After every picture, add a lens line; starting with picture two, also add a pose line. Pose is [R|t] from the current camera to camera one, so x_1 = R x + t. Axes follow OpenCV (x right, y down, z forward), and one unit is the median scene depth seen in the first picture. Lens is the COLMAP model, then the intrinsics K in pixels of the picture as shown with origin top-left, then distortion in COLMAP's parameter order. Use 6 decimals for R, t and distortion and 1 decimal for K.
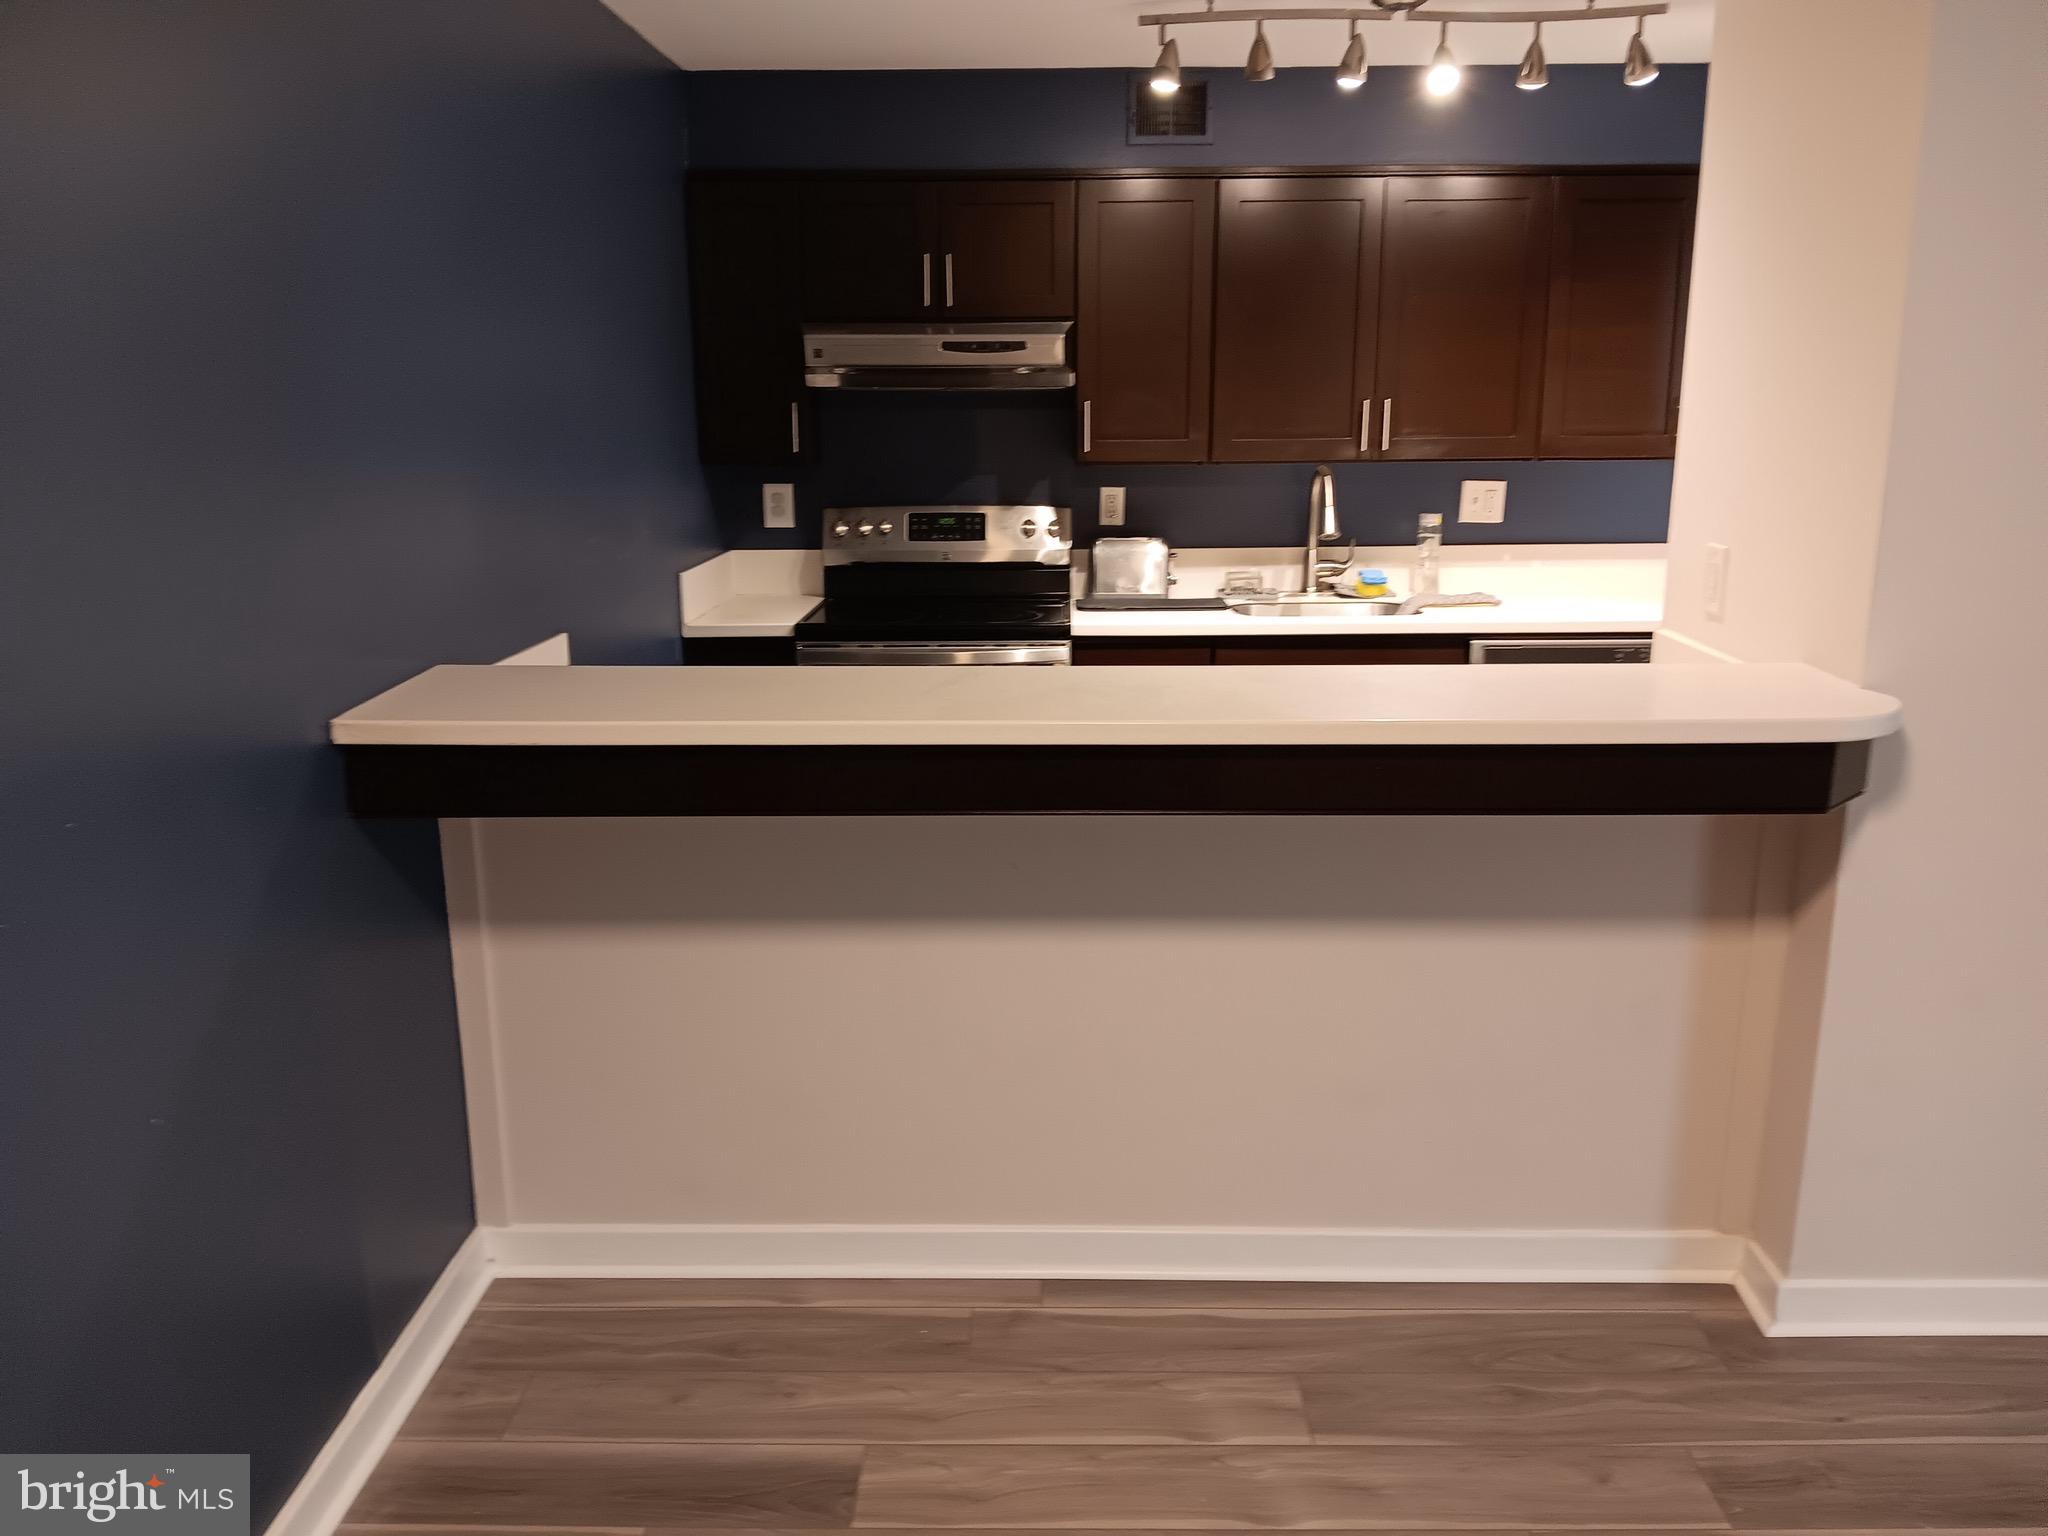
lens RADIAL K [[1573.8, 0, 1055.1], [0, 1573.8, 765.2], [0, 0, 1]] dist [0.112105, -0.286945]
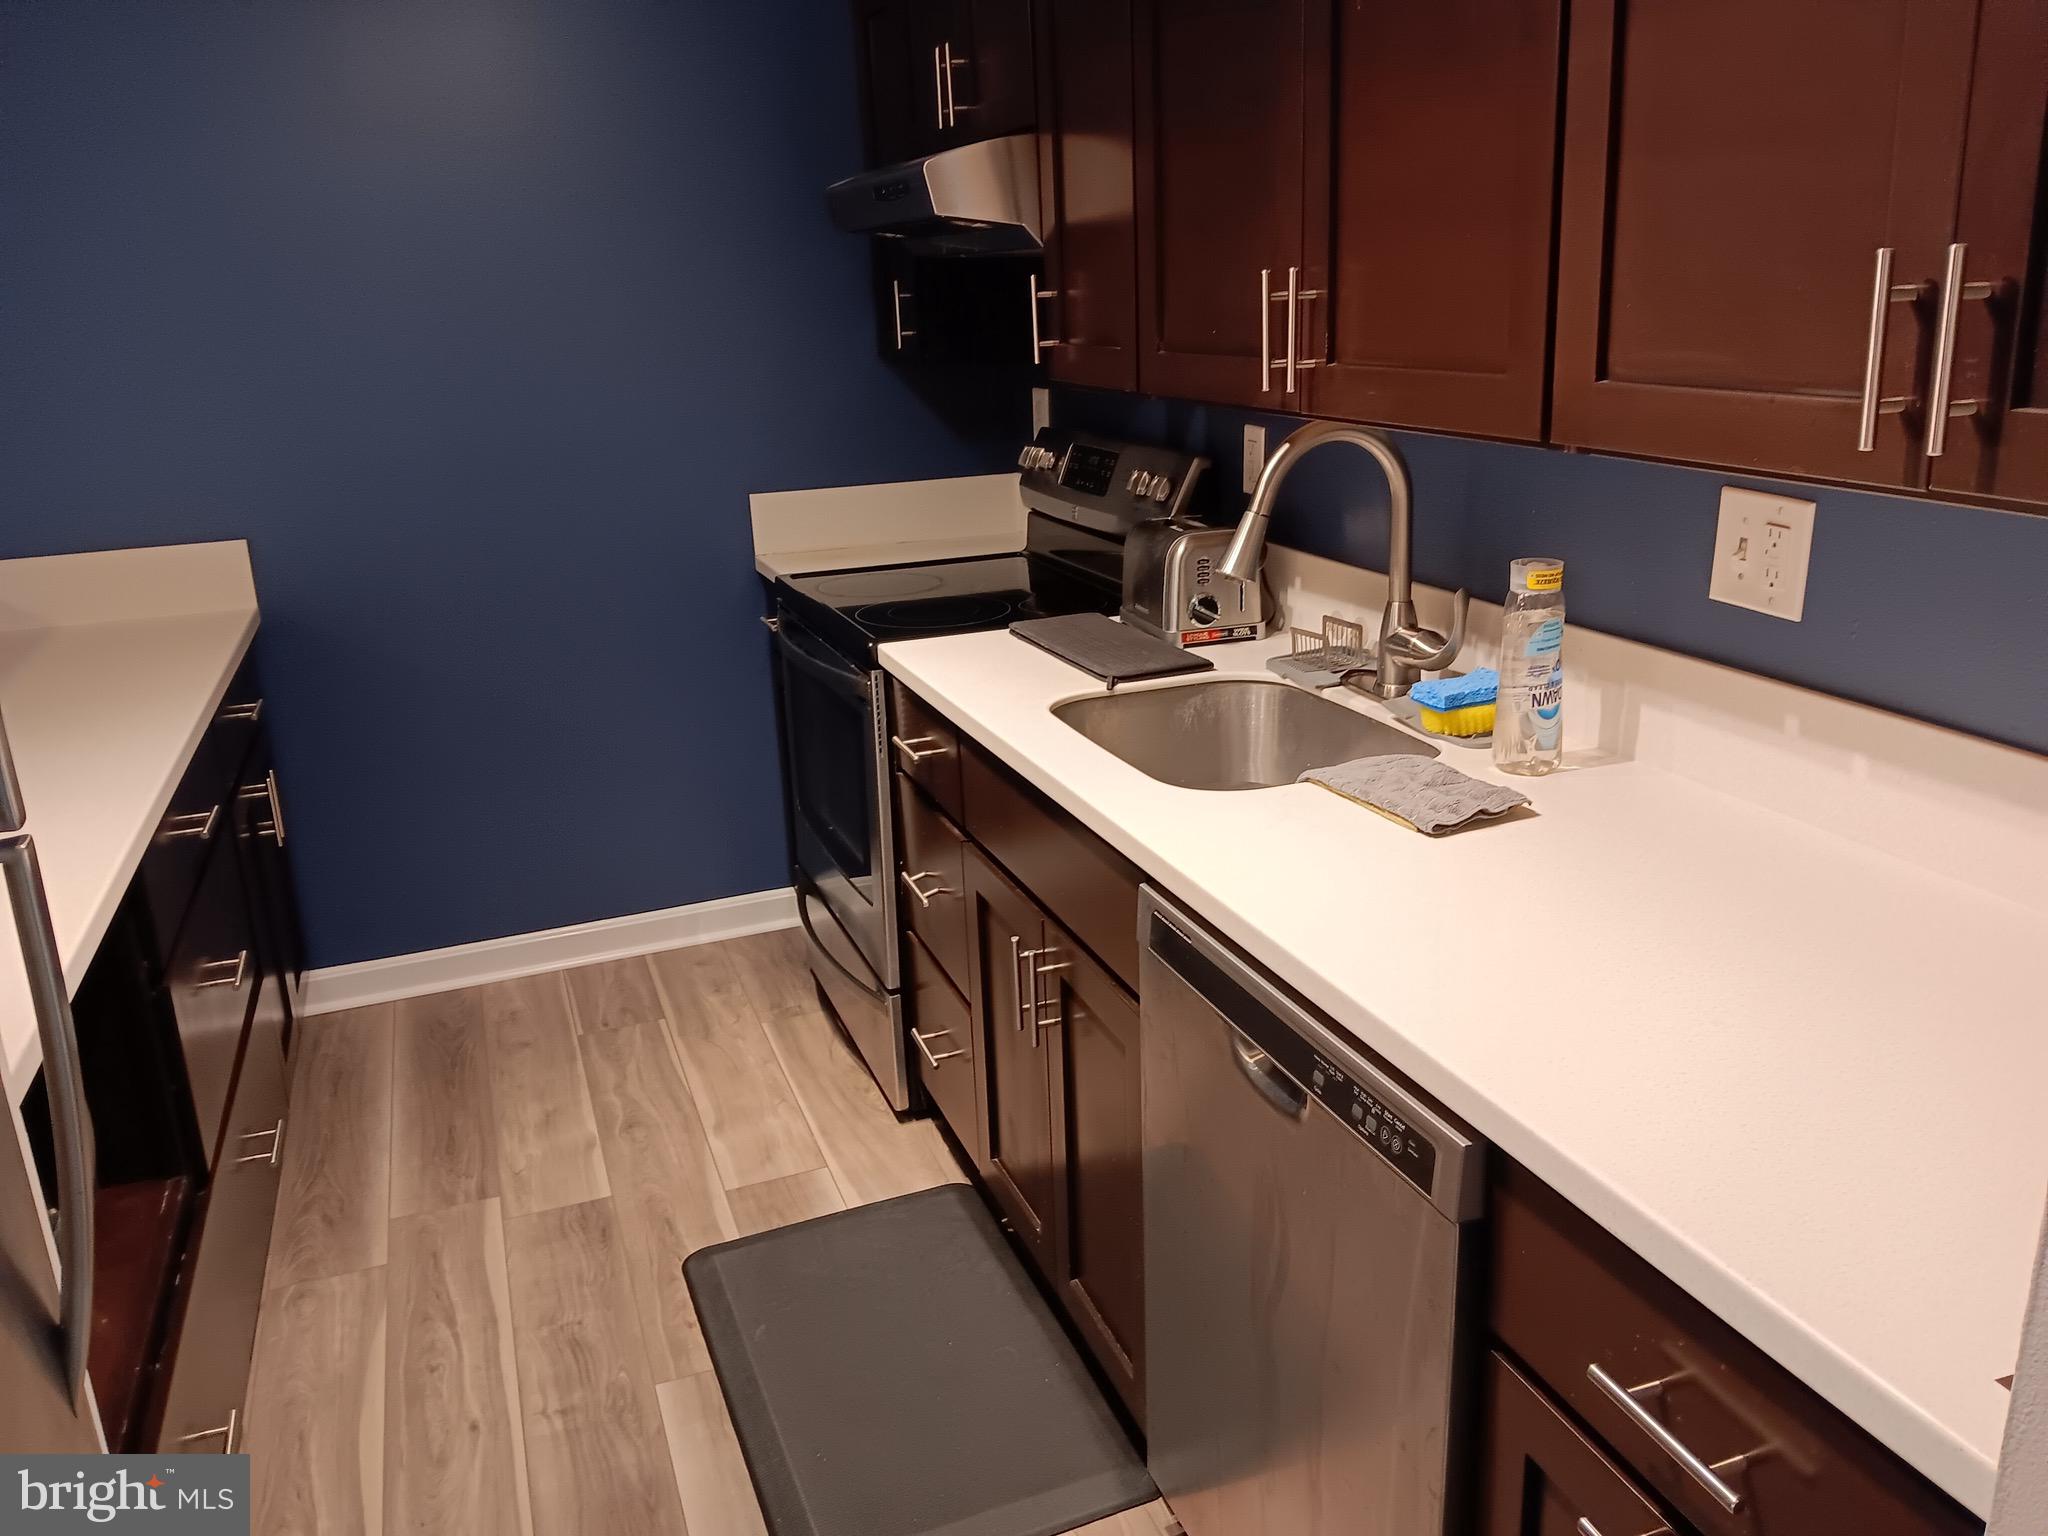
lens RADIAL K [[1602.4, 0, 1050.0], [0, 1602.4, 748.2], [0, 0, 1]] dist [0.118474, -0.283895]
pose [[0.366283, 0.254947, -0.894896, 0.553402], [-0.178498, 0.963124, 0.201325, -0.172114], [0.913223, 0.085995, 0.398283, 0.733300]]
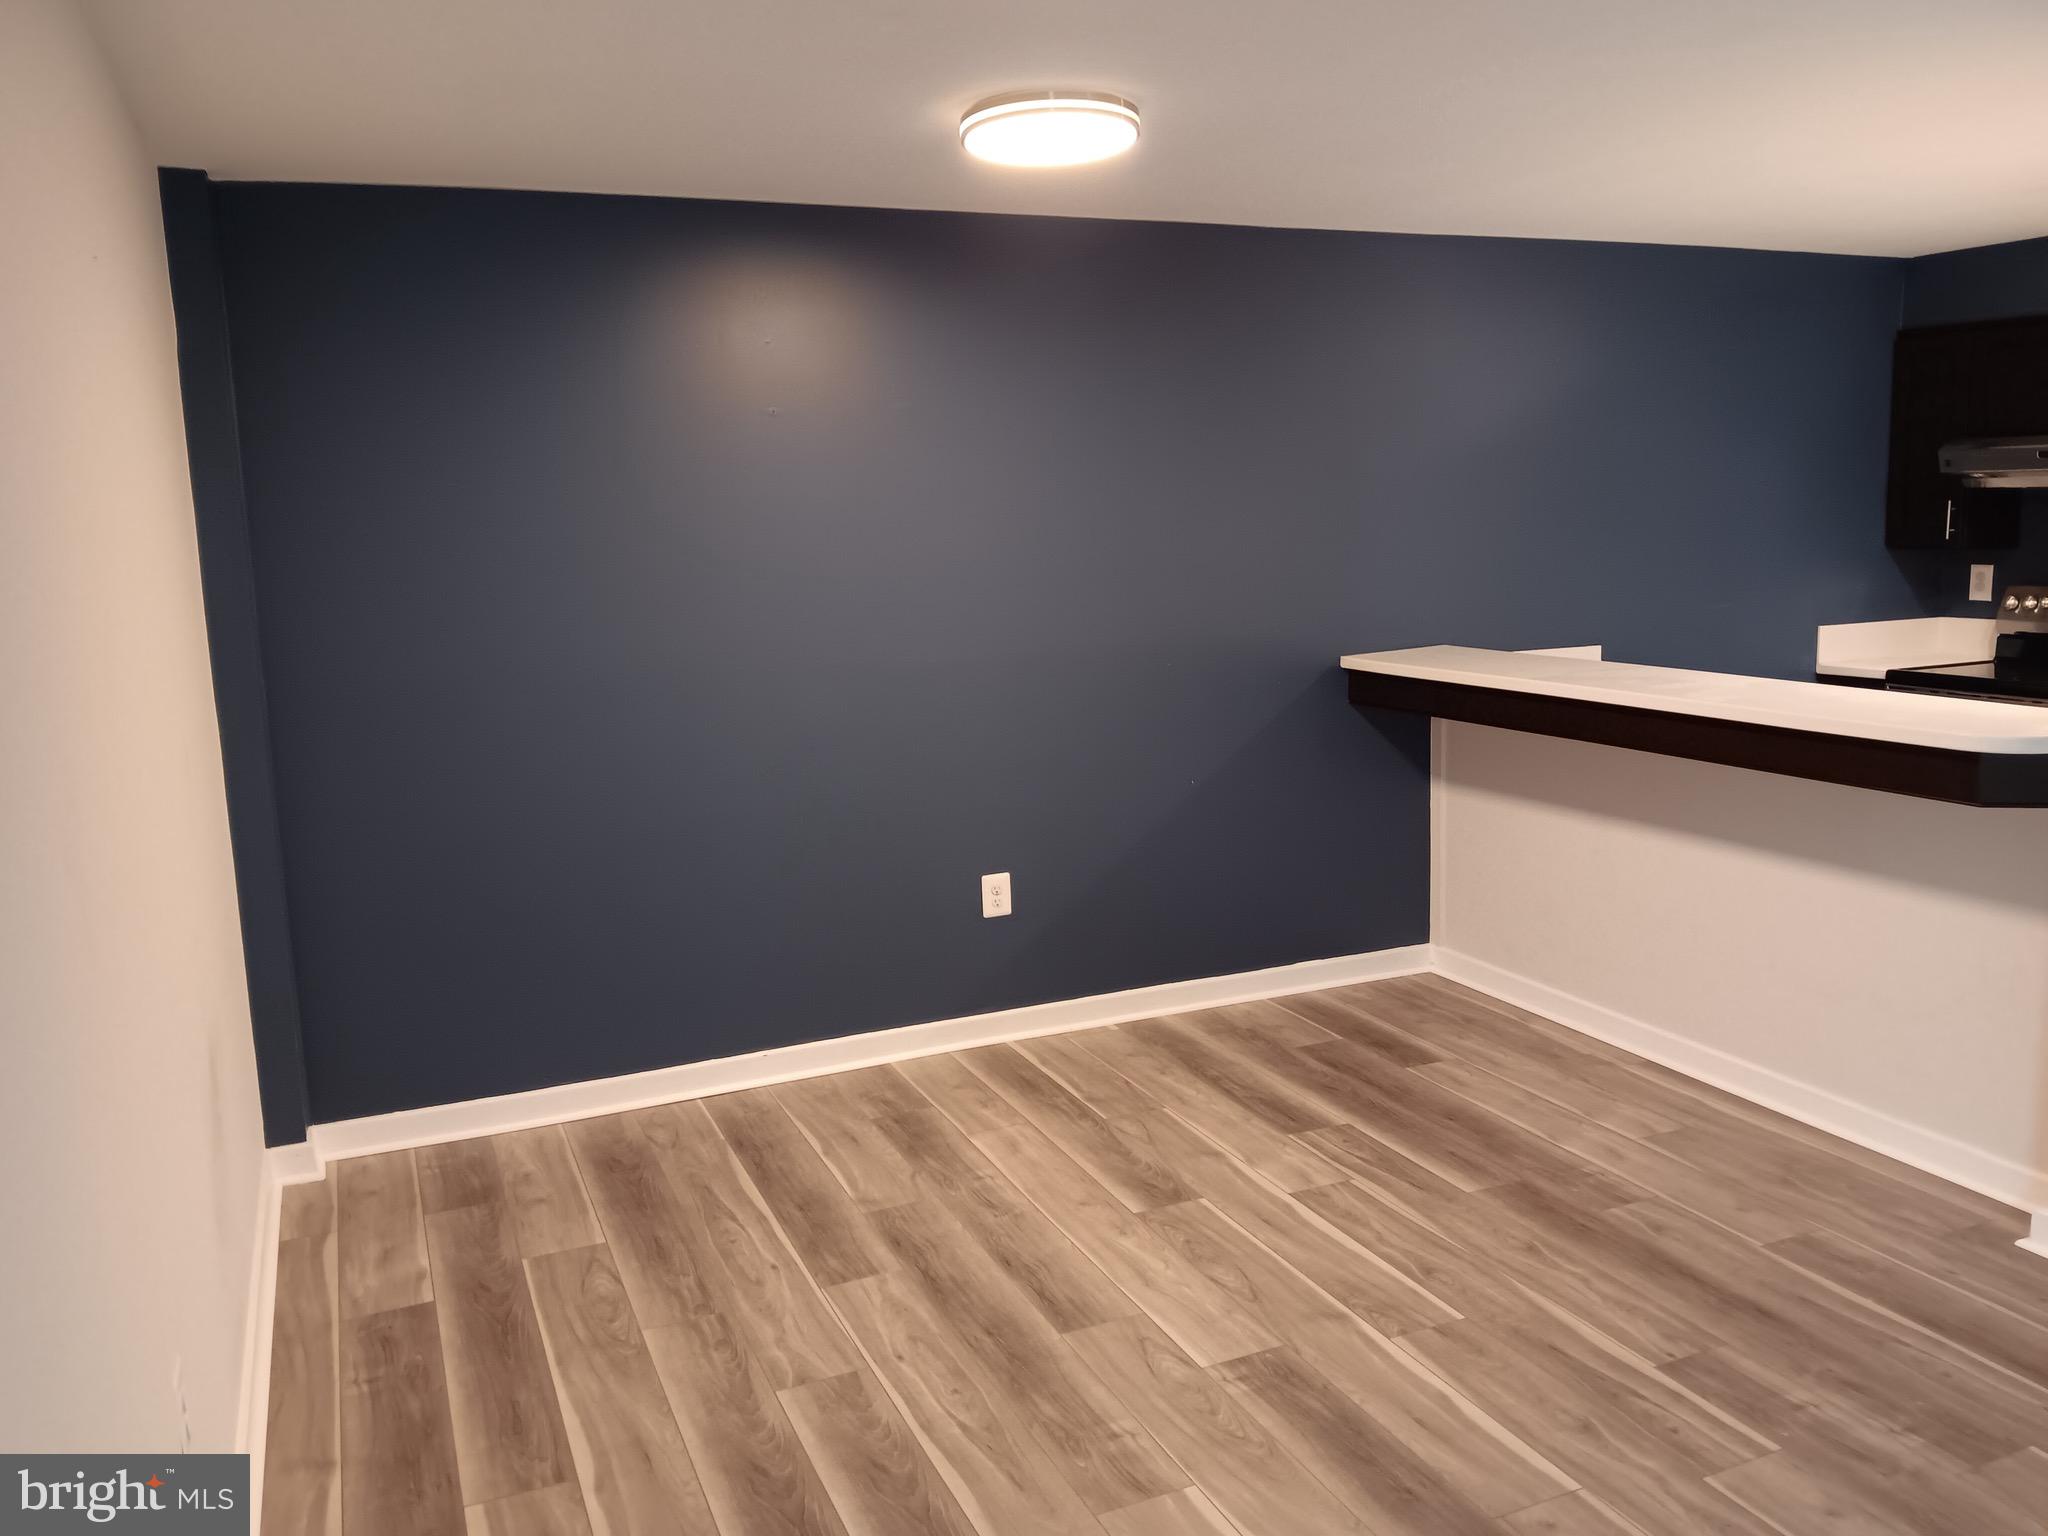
lens RADIAL K [[1602.4, 0, 1050.0], [0, 1602.4, 748.2], [0, 0, 1]] dist [0.118474, -0.283895]
pose [[0.417270, 0.124035, -0.900278, 0.670431], [-0.180013, 0.982294, 0.051900, 0.025436], [0.890776, 0.140406, 0.432209, -0.155270]]
